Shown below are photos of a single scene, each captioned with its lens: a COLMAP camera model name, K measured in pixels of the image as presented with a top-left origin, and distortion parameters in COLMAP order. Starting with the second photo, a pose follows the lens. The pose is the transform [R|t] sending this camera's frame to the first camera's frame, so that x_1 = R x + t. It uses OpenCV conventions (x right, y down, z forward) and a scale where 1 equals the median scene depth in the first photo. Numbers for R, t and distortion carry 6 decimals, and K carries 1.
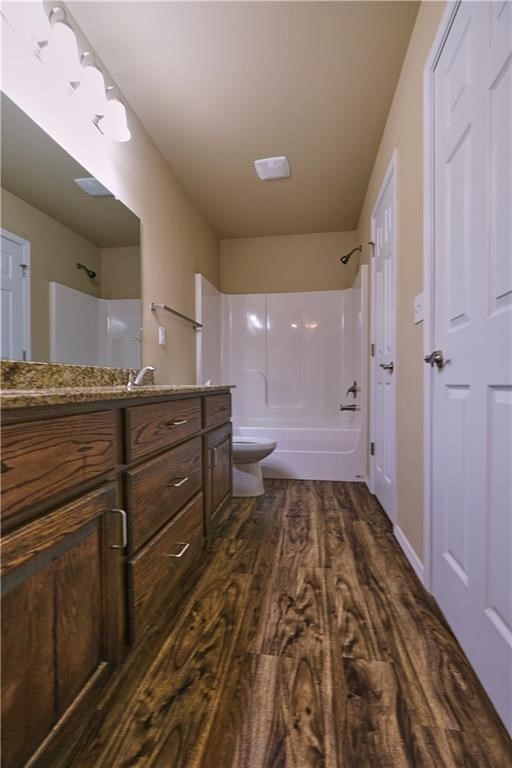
lens RADIAL K [[335.3, 0, 256.4], [0, 335.3, 383.5], [0, 0, 1]] dist [-0.005670, 0.001146]
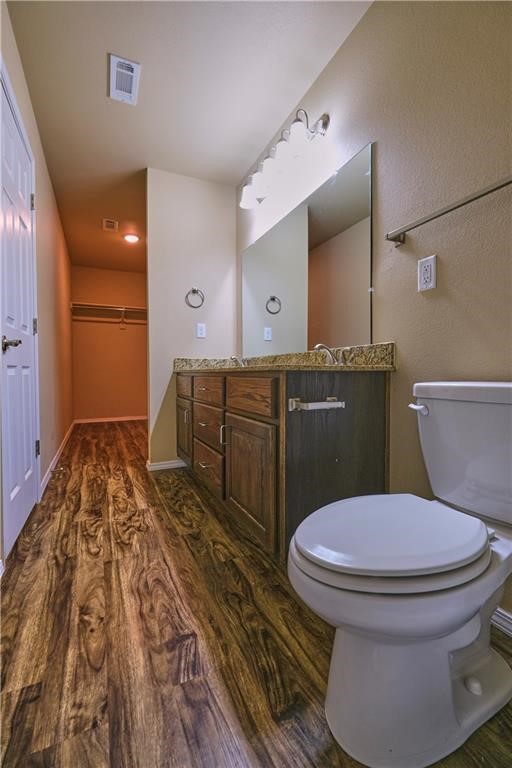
lens RADIAL K [[335.3, 0, 254.8], [0, 335.3, 380.9], [0, 0, 1]] dist [-0.005670, 0.001146]
pose [[-0.826197, 0.019372, -0.563048, 0.406877], [0.002248, 0.999514, 0.031091, 0.019703], [0.563376, 0.024421, -0.825839, 2.065604]]
